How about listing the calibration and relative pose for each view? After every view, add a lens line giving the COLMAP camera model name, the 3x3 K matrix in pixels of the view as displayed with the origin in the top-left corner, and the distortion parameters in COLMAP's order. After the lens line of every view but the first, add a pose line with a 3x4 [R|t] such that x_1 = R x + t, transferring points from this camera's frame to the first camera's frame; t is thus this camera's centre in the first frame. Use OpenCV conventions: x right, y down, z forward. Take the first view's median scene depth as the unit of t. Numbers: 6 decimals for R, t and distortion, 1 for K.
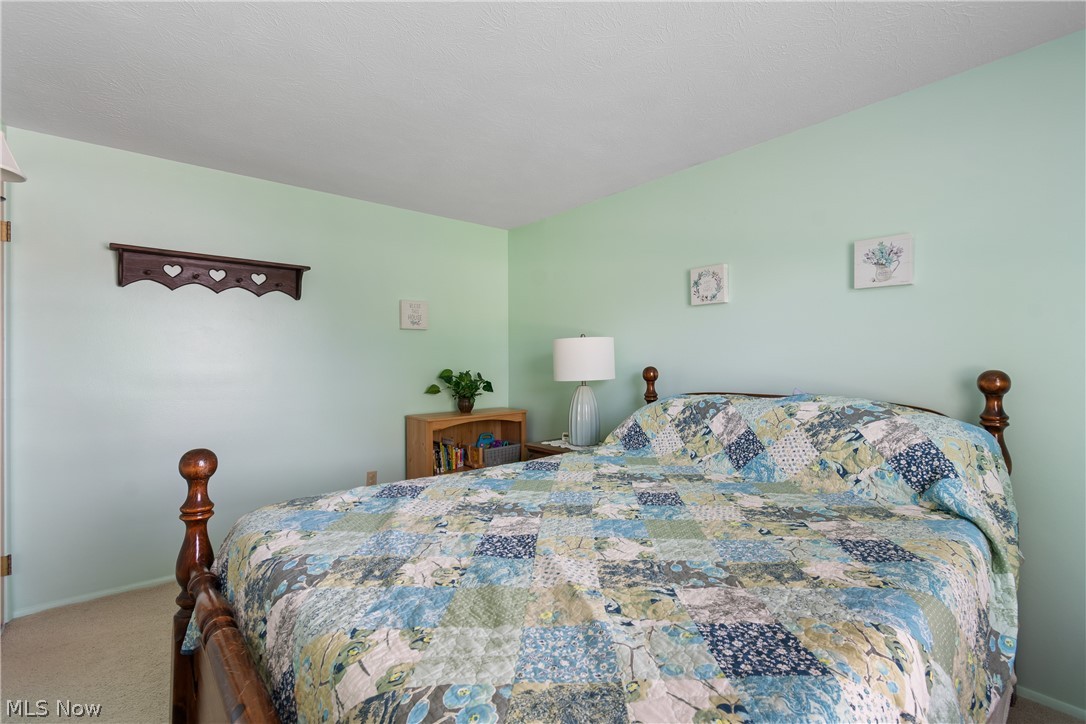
lens RADIAL K [[481.7, 0, 544.1], [0, 481.7, 360.2], [0, 0, 1]] dist [-0.000814, -0.000883]
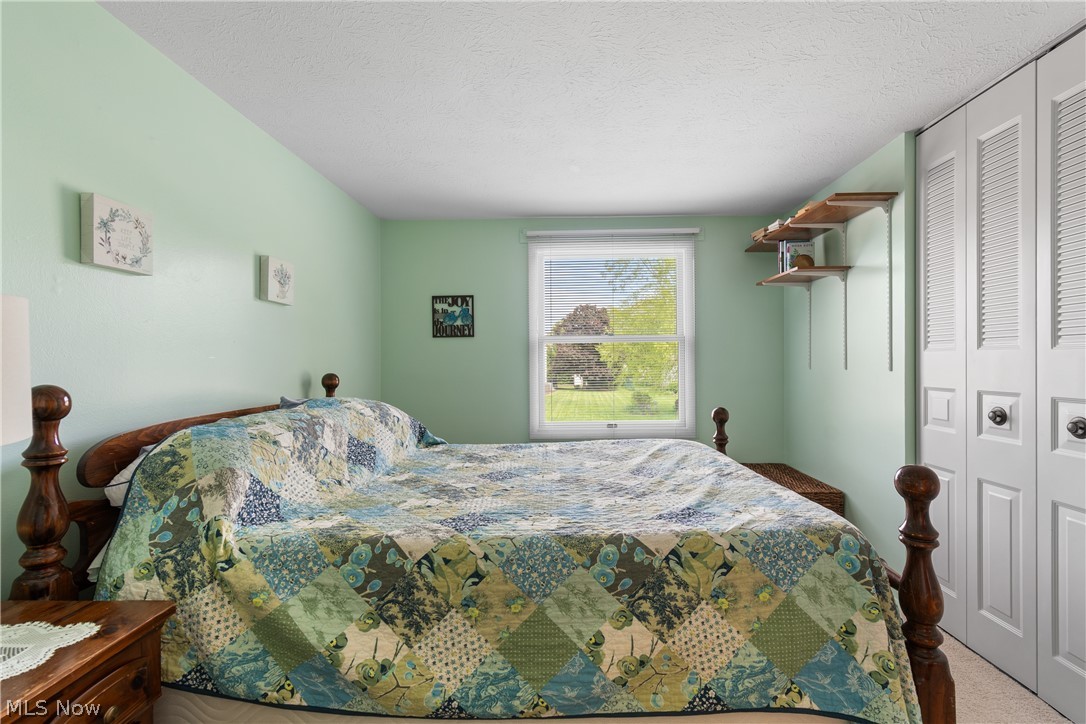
lens RADIAL K [[481.7, 0, 544.2], [0, 481.7, 363.7], [0, 0, 1]] dist [-0.000814, -0.000883]
pose [[-0.735824, 0.002337, 0.677169, -0.486715], [0.002786, 0.999996, -0.000424, -0.004877], [-0.677167, 0.001574, -0.735827, 1.282333]]
